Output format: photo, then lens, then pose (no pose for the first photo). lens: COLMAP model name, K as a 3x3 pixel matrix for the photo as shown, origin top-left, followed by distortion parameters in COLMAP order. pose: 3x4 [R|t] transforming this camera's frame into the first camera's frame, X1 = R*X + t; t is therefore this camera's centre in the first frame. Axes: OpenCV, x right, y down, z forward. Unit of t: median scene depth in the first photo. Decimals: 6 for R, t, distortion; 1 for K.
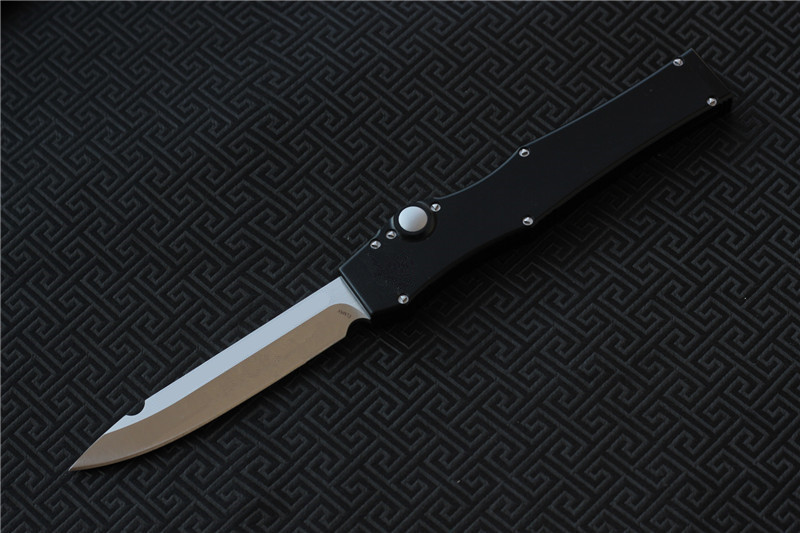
lens RADIAL K [[2167.4, 0, 396.0], [0, 2167.4, 270.0], [0, 0, 1]] dist [-0.116183, 0.000000]
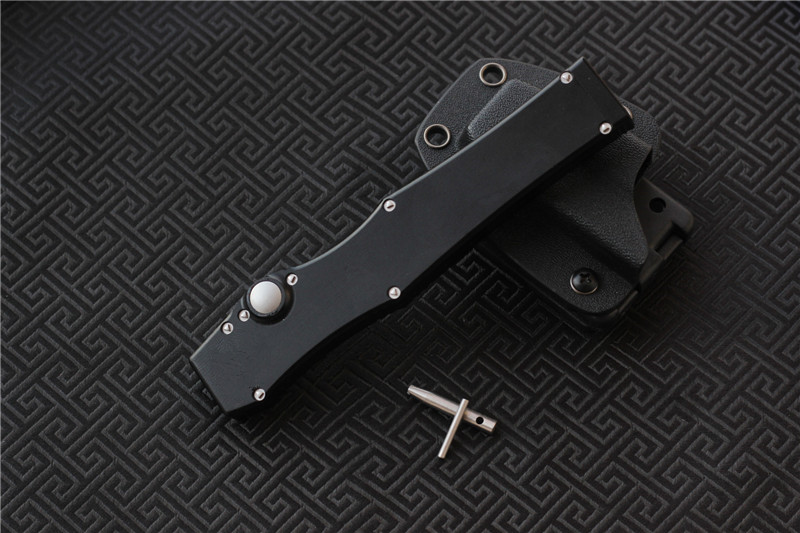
lens RADIAL K [[2167.4, 0, 399.3], [0, 2167.4, 265.8], [0, 0, 1]] dist [-0.116183, 0.000000]
pose [[0.997302, -0.048728, -0.054899, 0.001429], [0.043598, 0.994891, -0.091056, 0.043737], [0.059055, 0.088417, 0.994331, 0.107455]]
